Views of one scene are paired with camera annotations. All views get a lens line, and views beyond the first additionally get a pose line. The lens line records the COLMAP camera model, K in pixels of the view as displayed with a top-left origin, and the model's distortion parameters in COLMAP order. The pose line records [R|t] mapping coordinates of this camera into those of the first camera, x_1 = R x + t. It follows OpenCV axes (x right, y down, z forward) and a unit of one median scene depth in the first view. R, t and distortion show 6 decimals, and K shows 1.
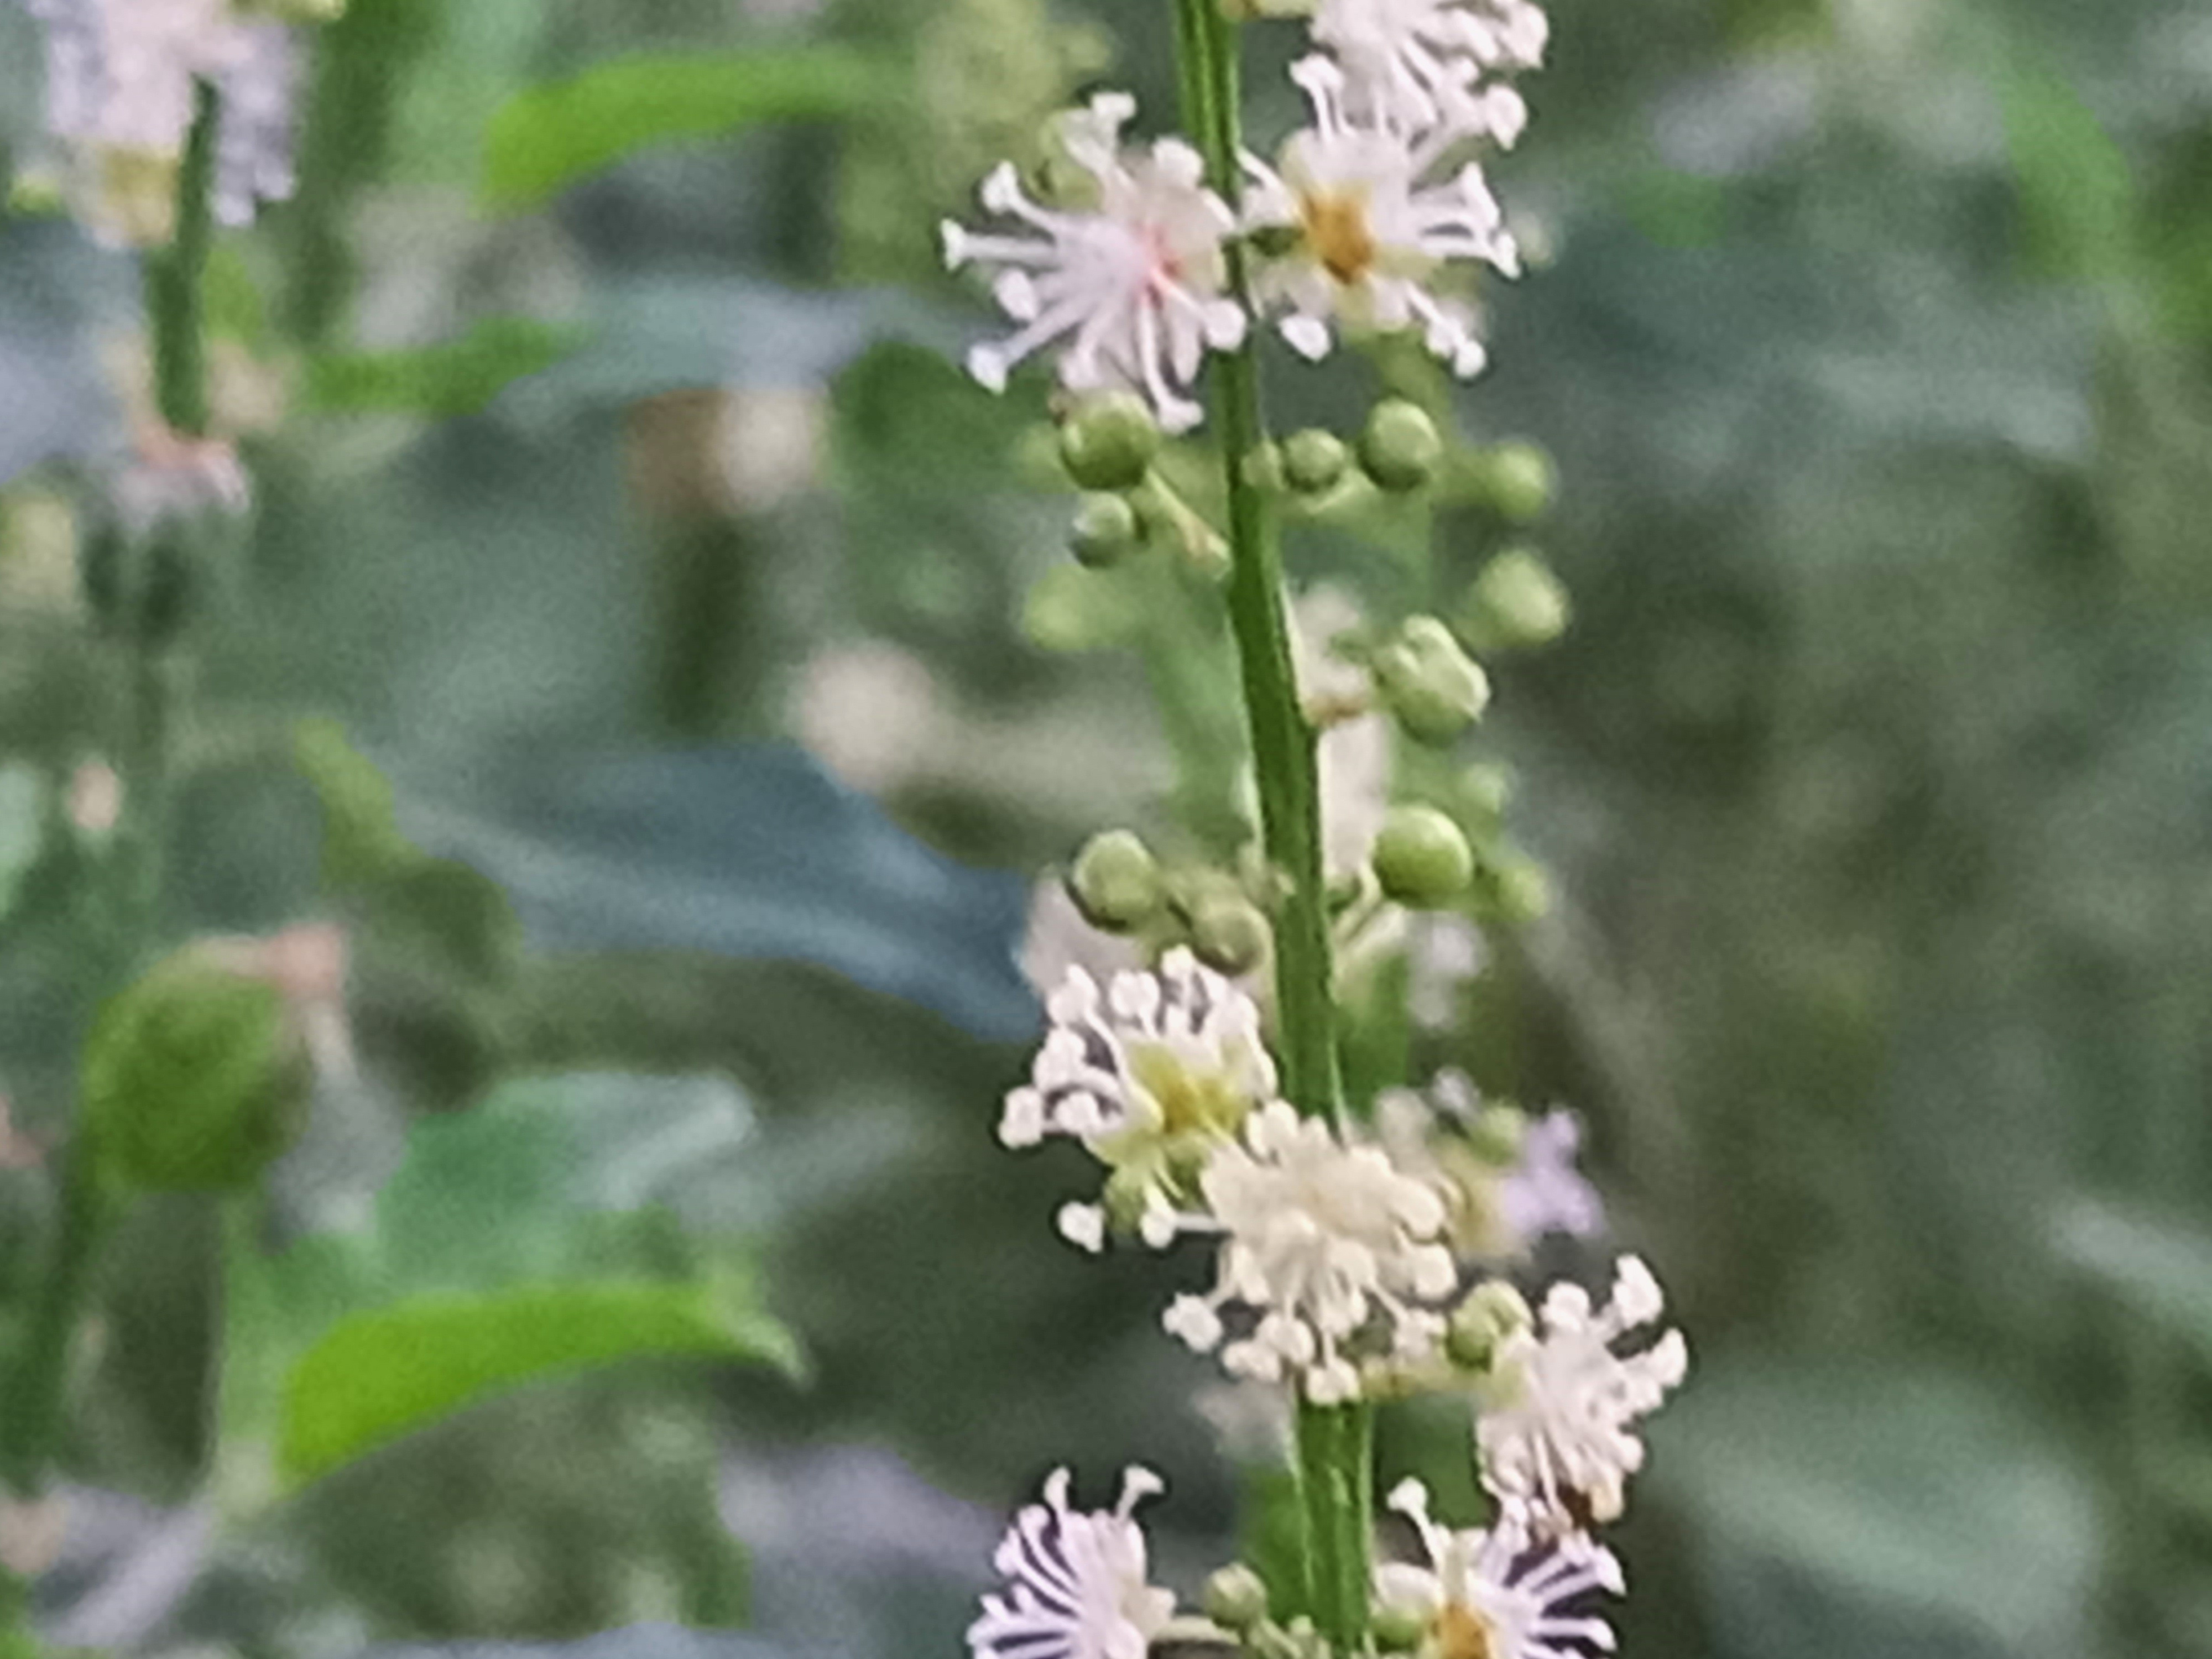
lens RADIAL K [[1643.7, 0, 1106.0], [0, 1643.7, 829.5], [0, 0, 1]] dist [-0.031990, -0.002833]
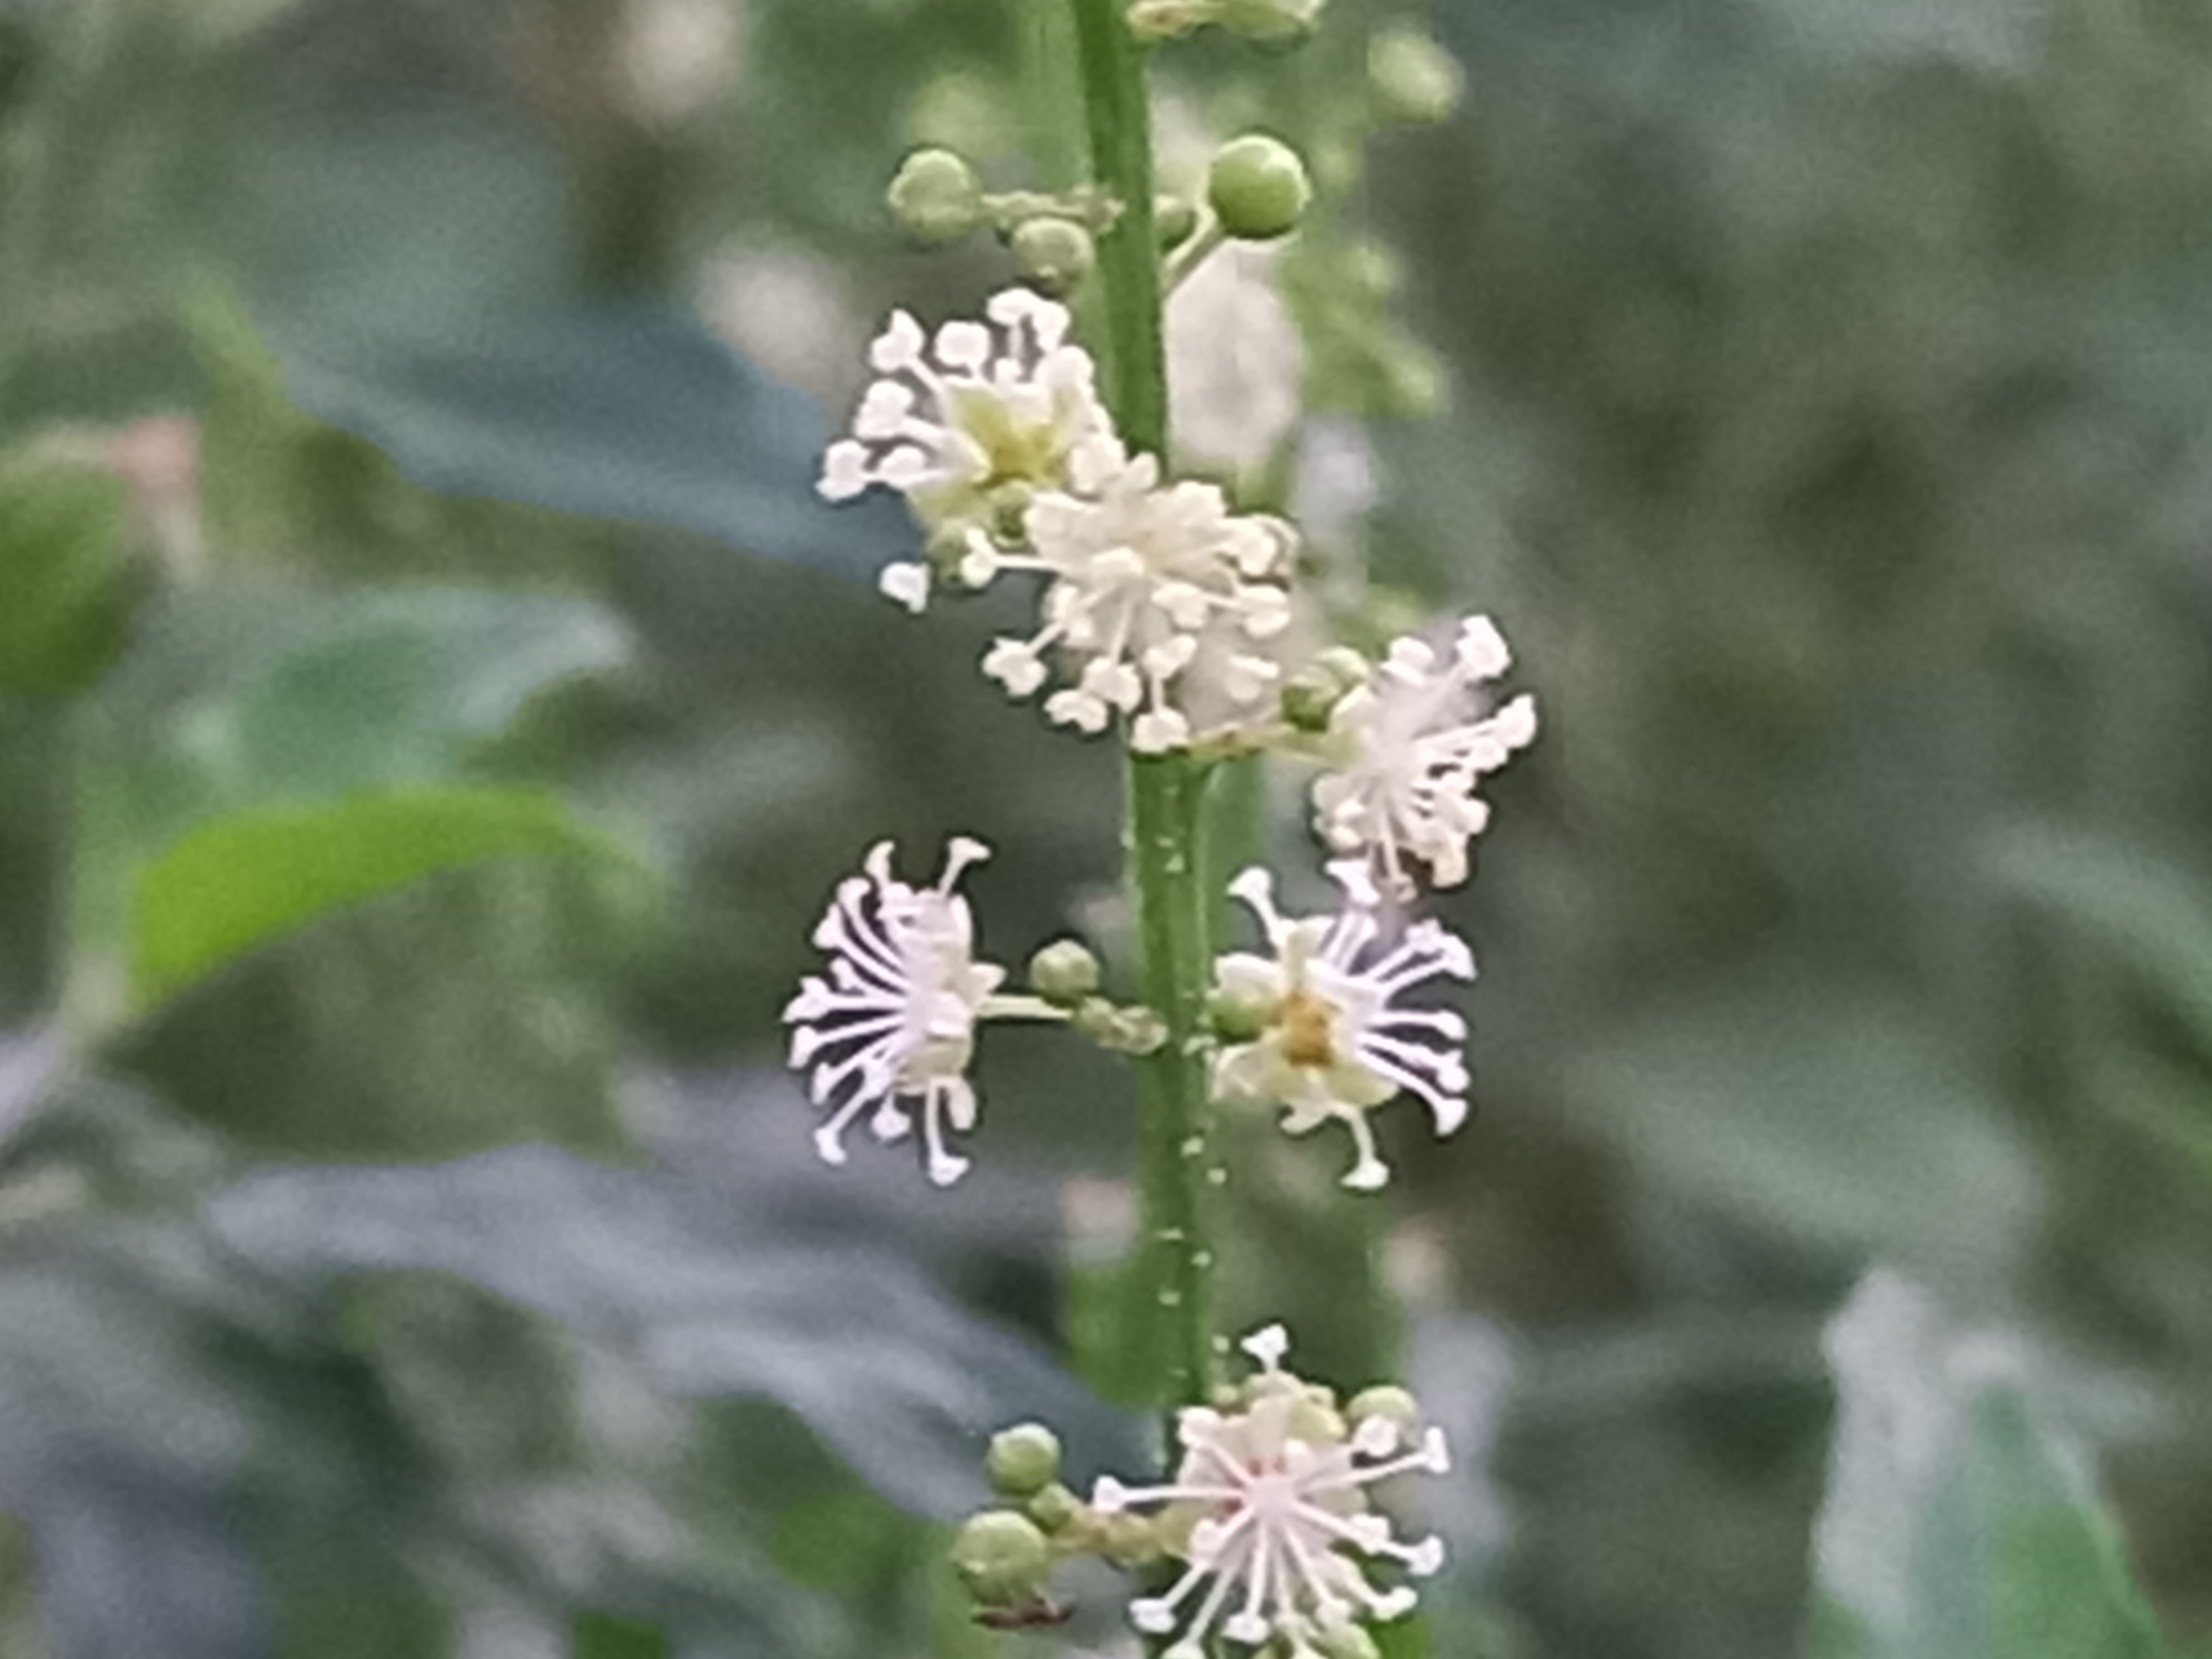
lens RADIAL K [[1625.1, 0, 1106.0], [0, 1625.1, 829.5], [0, 0, 1]] dist [-0.002929, -0.001275]
pose [[0.999903, 0.004544, -0.013187, 0.116438], [-0.004304, 0.999826, 0.018164, 0.368934], [0.013267, -0.018106, 0.999748, 0.047047]]
